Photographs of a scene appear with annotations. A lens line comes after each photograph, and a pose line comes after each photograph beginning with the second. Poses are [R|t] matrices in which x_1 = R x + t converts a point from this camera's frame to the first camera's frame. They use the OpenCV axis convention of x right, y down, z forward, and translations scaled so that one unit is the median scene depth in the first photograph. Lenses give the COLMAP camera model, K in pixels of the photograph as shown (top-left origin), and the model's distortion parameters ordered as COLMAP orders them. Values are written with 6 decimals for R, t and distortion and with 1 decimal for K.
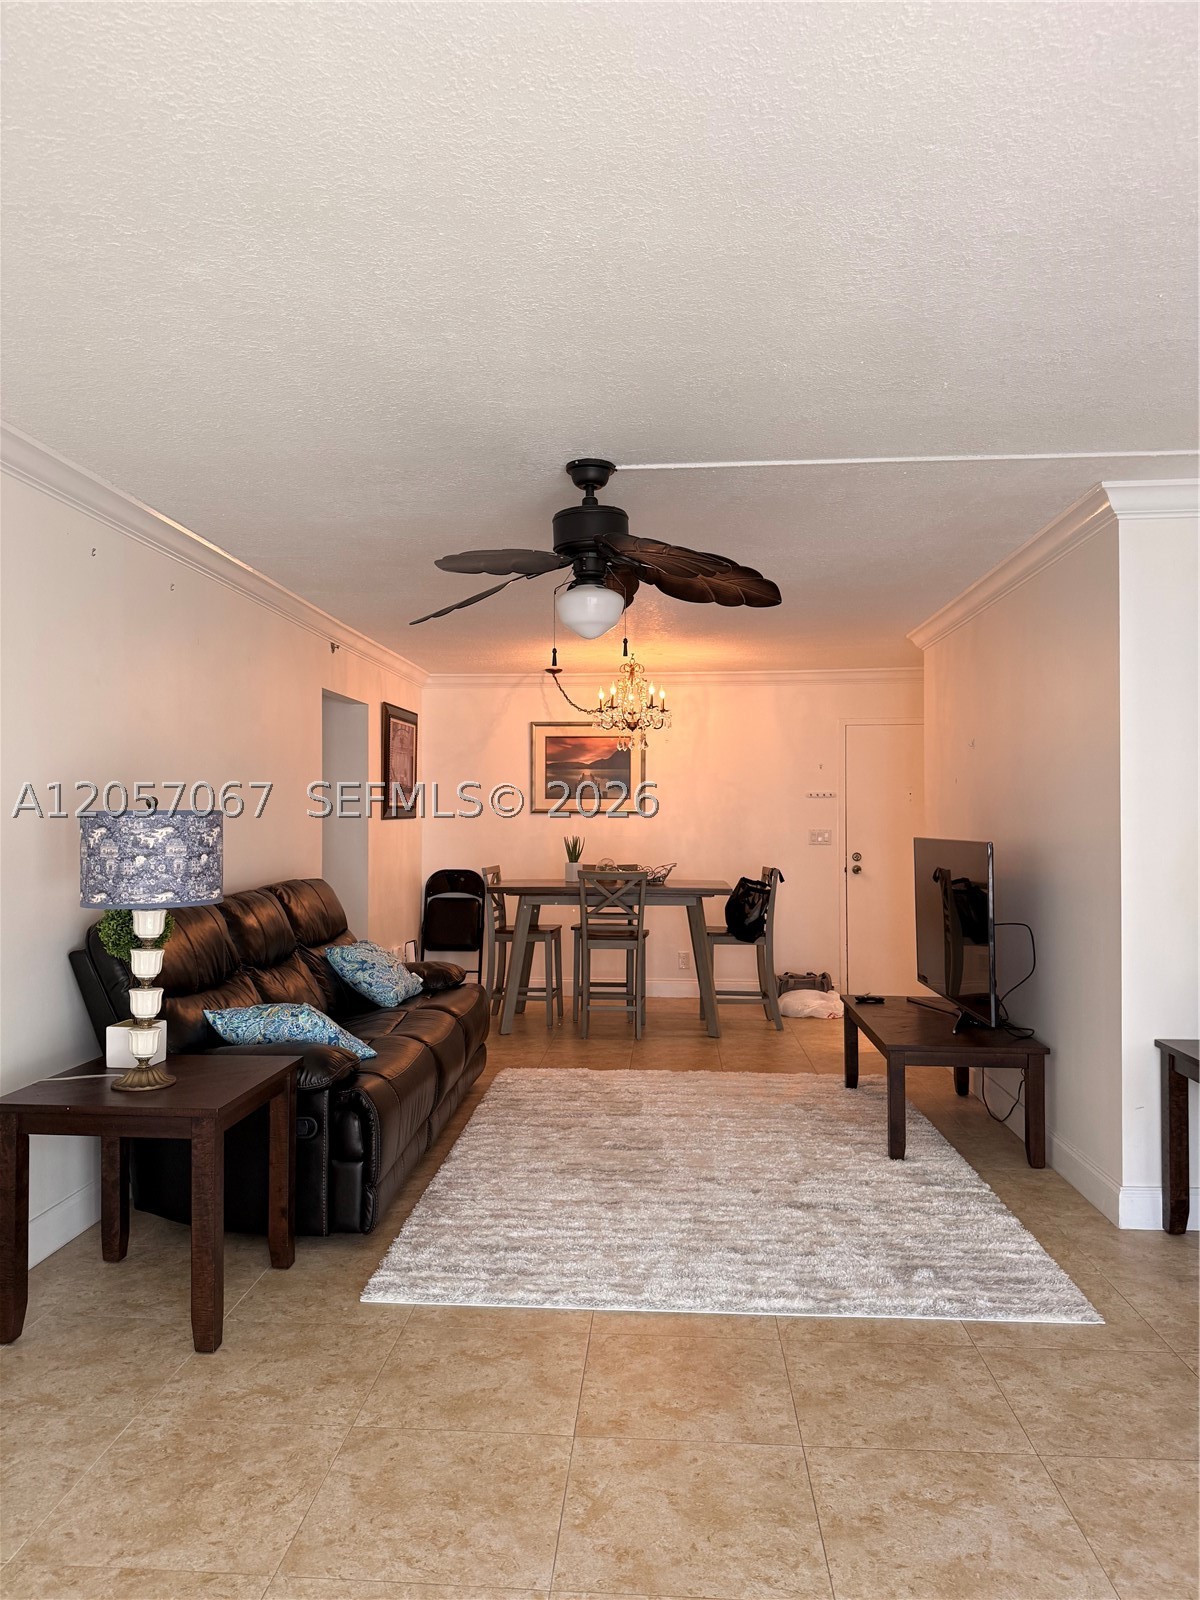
lens RADIAL K [[1097.8, 0, 596.8], [0, 1097.8, 819.7], [0, 0, 1]] dist [0.076112, -0.084121]
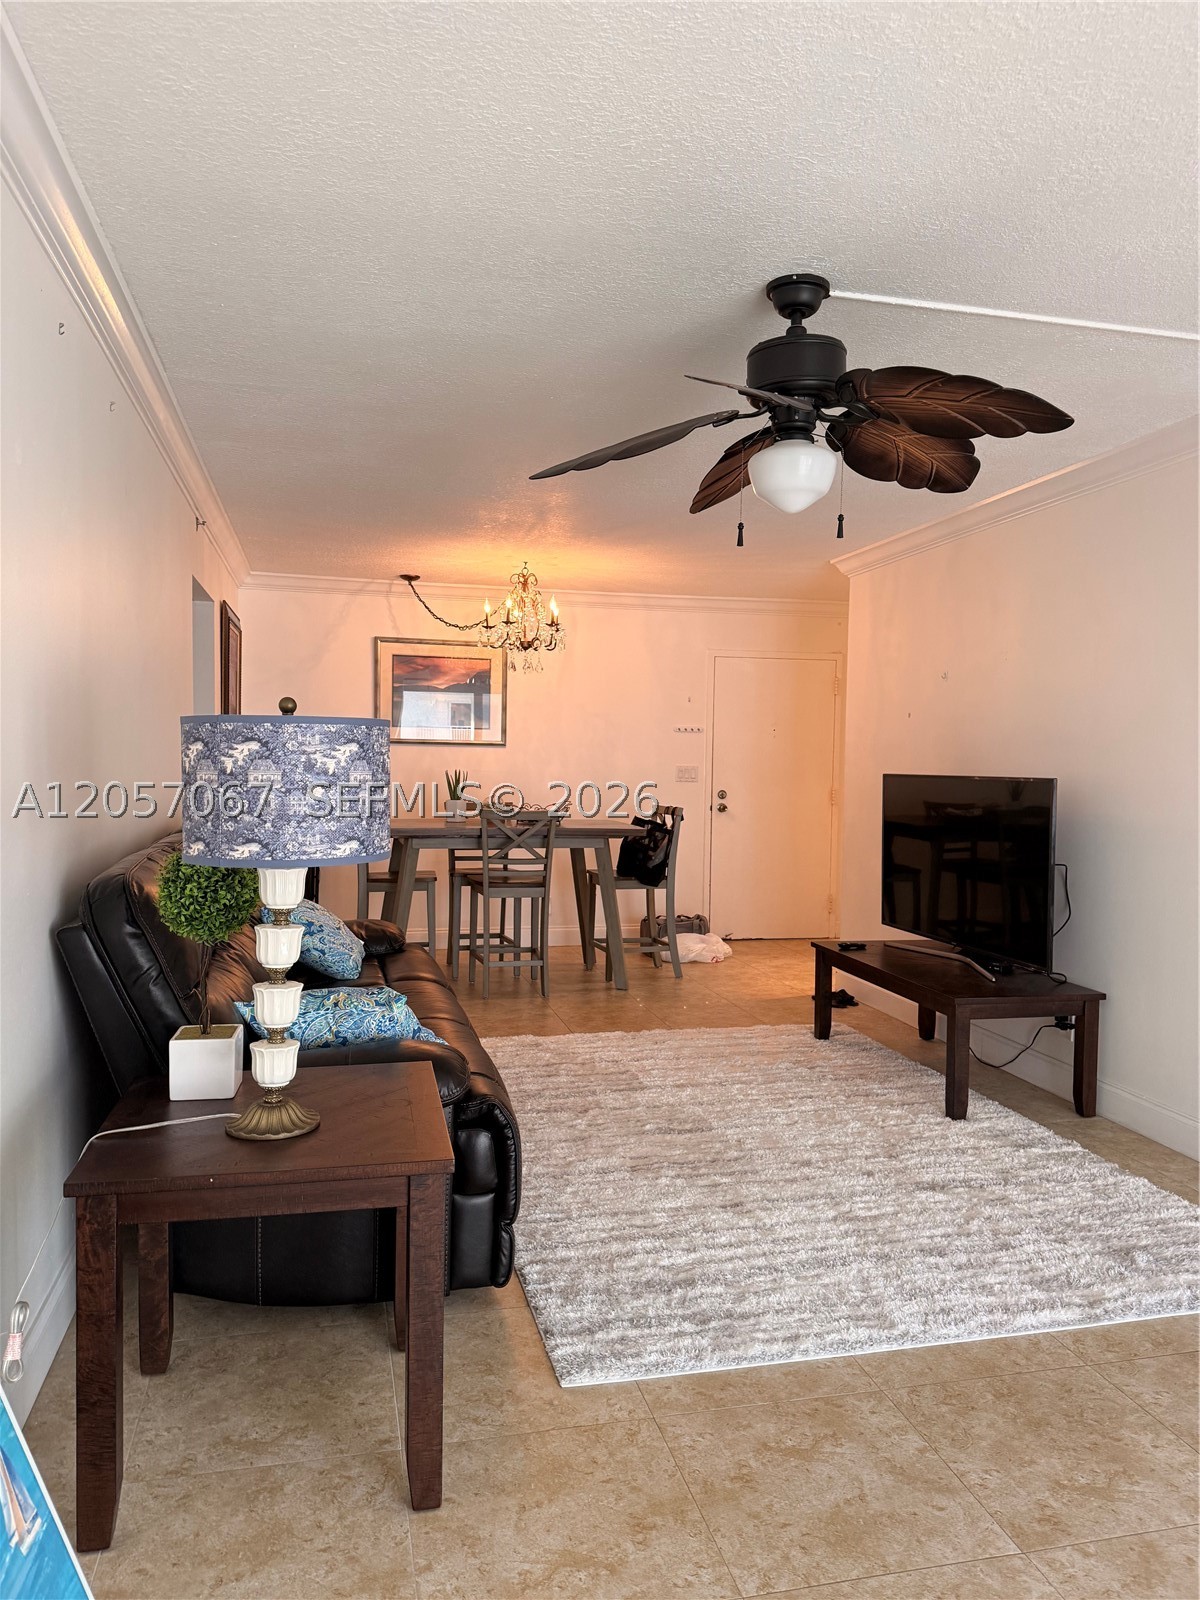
lens RADIAL K [[1097.8, 0, 596.8], [0, 1097.8, 819.7], [0, 0, 1]] dist [0.076112, -0.084121]
pose [[0.953763, -0.001423, 0.300557, -0.321021], [-0.015583, 0.998410, 0.054178, 0.010489], [-0.300156, -0.056357, 0.952224, 0.237126]]
